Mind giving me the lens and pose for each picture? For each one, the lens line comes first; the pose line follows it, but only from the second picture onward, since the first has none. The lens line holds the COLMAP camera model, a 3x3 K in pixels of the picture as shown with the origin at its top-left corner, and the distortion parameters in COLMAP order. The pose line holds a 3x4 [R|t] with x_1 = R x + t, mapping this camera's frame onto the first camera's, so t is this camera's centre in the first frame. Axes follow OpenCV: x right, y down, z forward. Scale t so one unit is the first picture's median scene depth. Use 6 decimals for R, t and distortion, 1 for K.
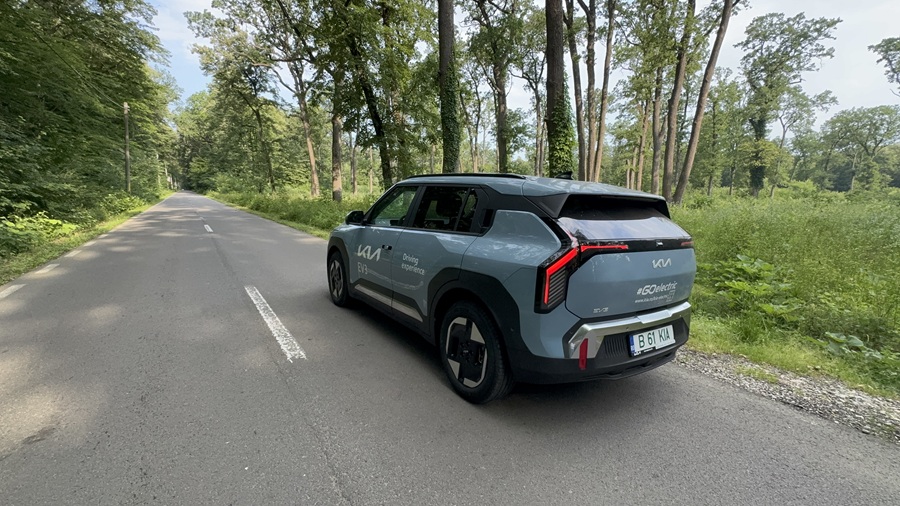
lens RADIAL K [[395.3, 0, 450.0], [0, 395.3, 253.0], [0, 0, 1]] dist [-0.000127, 0.000441]
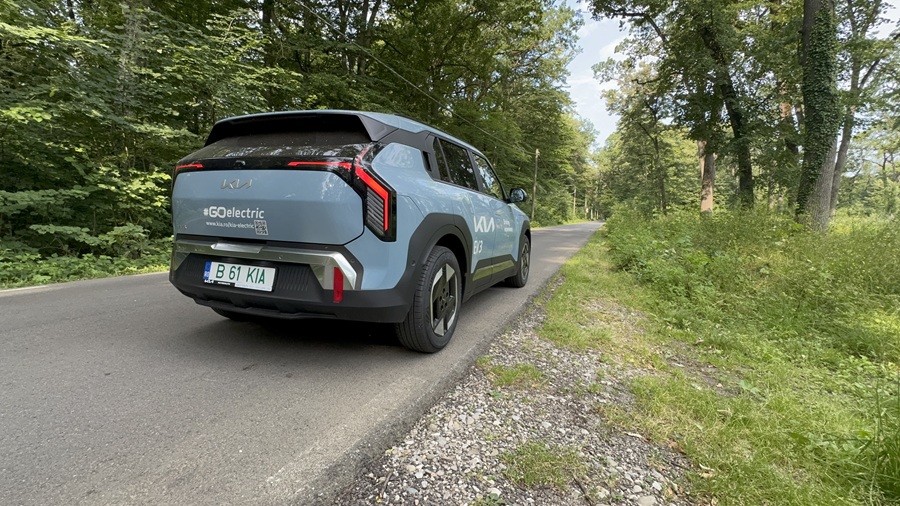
lens RADIAL K [[395.3, 0, 450.0], [0, 395.3, 253.0], [0, 0, 1]] dist [-0.000127, 0.000441]
pose [[0.566477, 0.055950, -0.822176, 0.080905], [-0.118268, 0.992884, -0.013919, 0.007066], [0.815547, 0.105122, 0.569063, 0.048528]]
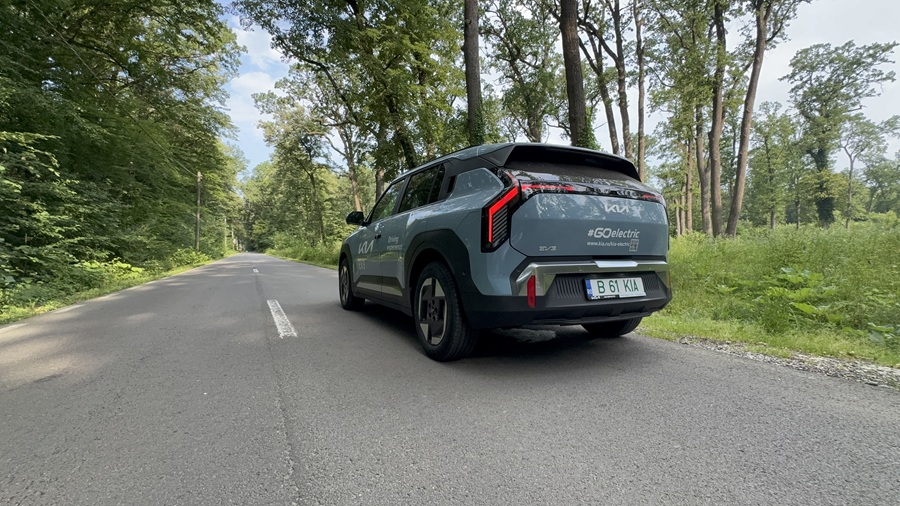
lens RADIAL K [[395.3, 0, 450.0], [0, 395.3, 253.0], [0, 0, 1]] dist [-0.000127, 0.000441]
pose [[0.992564, -0.039592, -0.115103, 0.012179], [0.024116, 0.990841, -0.132862, 0.013918], [0.119309, 0.129098, 0.984428, -0.001201]]
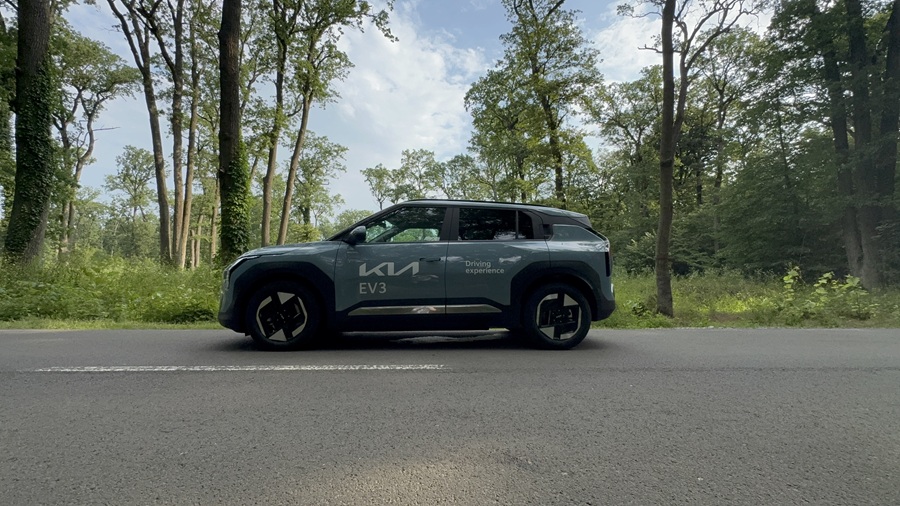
lens RADIAL K [[395.3, 0, 450.0], [0, 395.3, 253.0], [0, 0, 1]] dist [-0.000127, 0.000441]
pose [[0.502793, 0.037448, 0.863596, -0.084775], [0.125883, 0.985238, -0.116012, 0.007955], [-0.855192, 0.167042, 0.490657, 0.034089]]
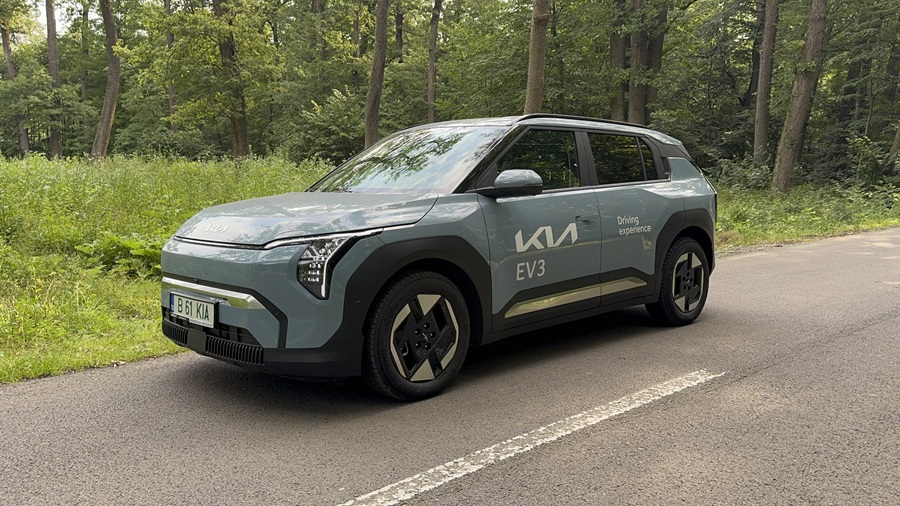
lens RADIAL K [[740.2, 0, 450.0], [0, 740.2, 253.0], [0, 0, 1]] dist [0.131230, -0.237849]
pose [[-0.165388, -0.139892, 0.976257, -0.113149], [0.132730, 0.977726, 0.162588, -0.015940], [-0.977256, 0.156468, -0.143136, 0.114691]]
